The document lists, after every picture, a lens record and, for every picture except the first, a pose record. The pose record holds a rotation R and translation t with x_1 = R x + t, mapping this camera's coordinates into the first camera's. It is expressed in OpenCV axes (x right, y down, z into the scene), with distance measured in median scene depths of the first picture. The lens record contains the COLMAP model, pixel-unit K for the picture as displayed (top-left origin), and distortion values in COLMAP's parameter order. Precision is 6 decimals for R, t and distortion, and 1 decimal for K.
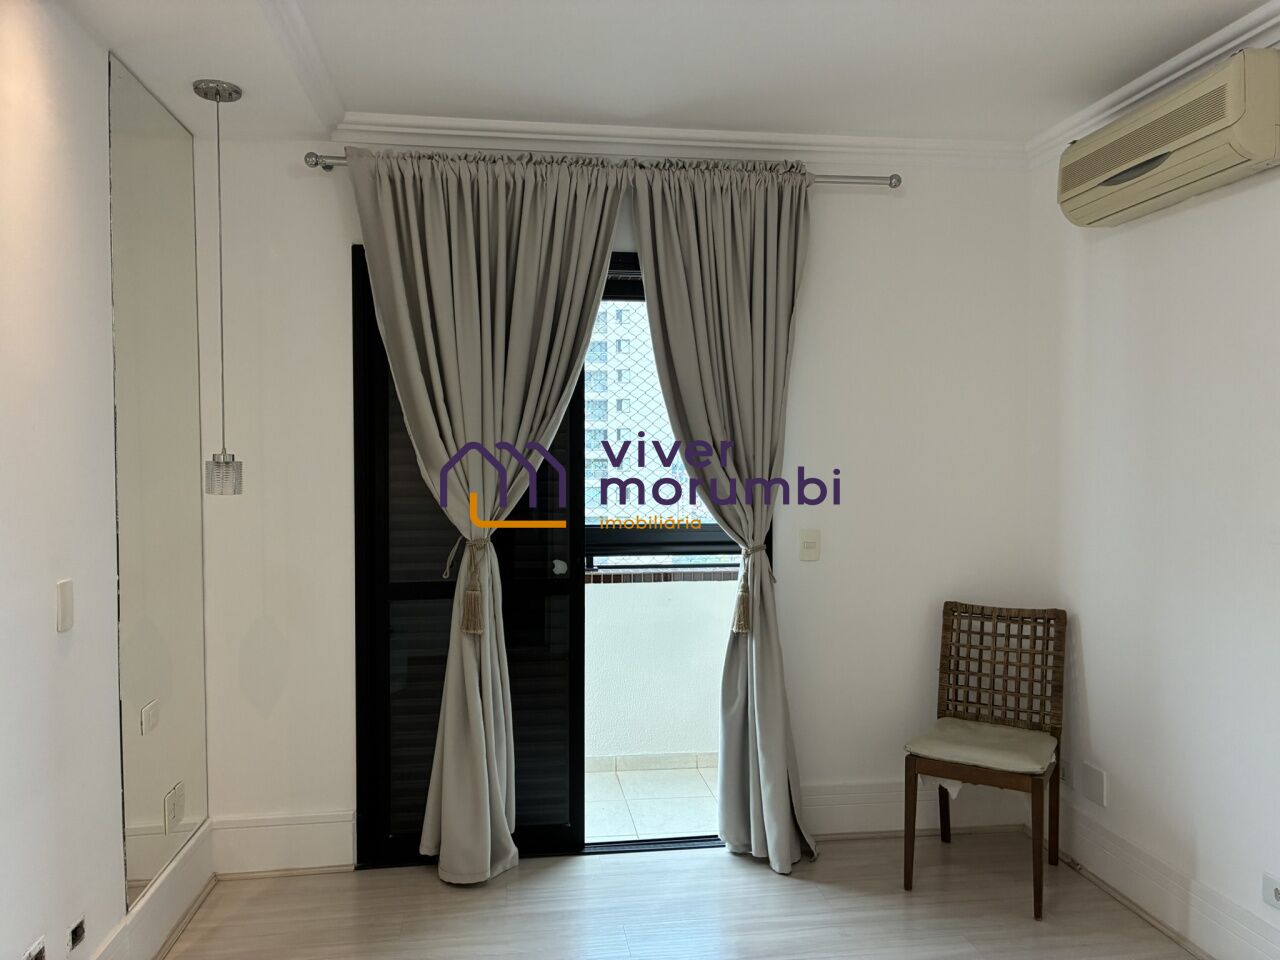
lens RADIAL K [[969.7, 0, 642.1], [0, 969.7, 477.9], [0, 0, 1]] dist [0.055218, -0.075750]
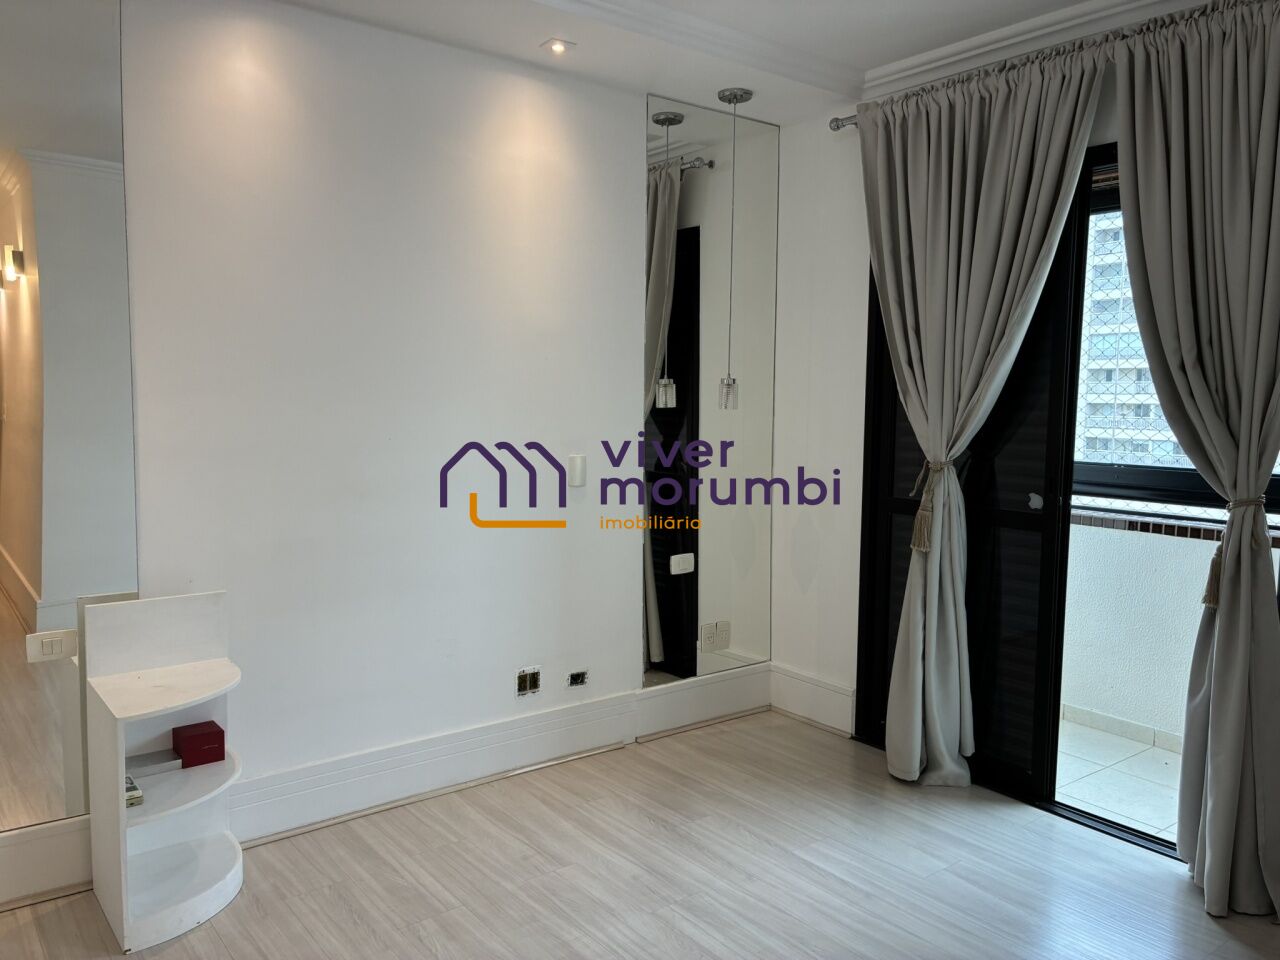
lens RADIAL K [[969.7, 0, 636.3], [0, 969.7, 481.6], [0, 0, 1]] dist [0.055218, -0.075750]
pose [[0.487618, 0.088403, -0.868570, 0.566895], [-0.035109, 0.996041, 0.081667, 0.010194], [0.872351, -0.009328, 0.488792, 0.213707]]
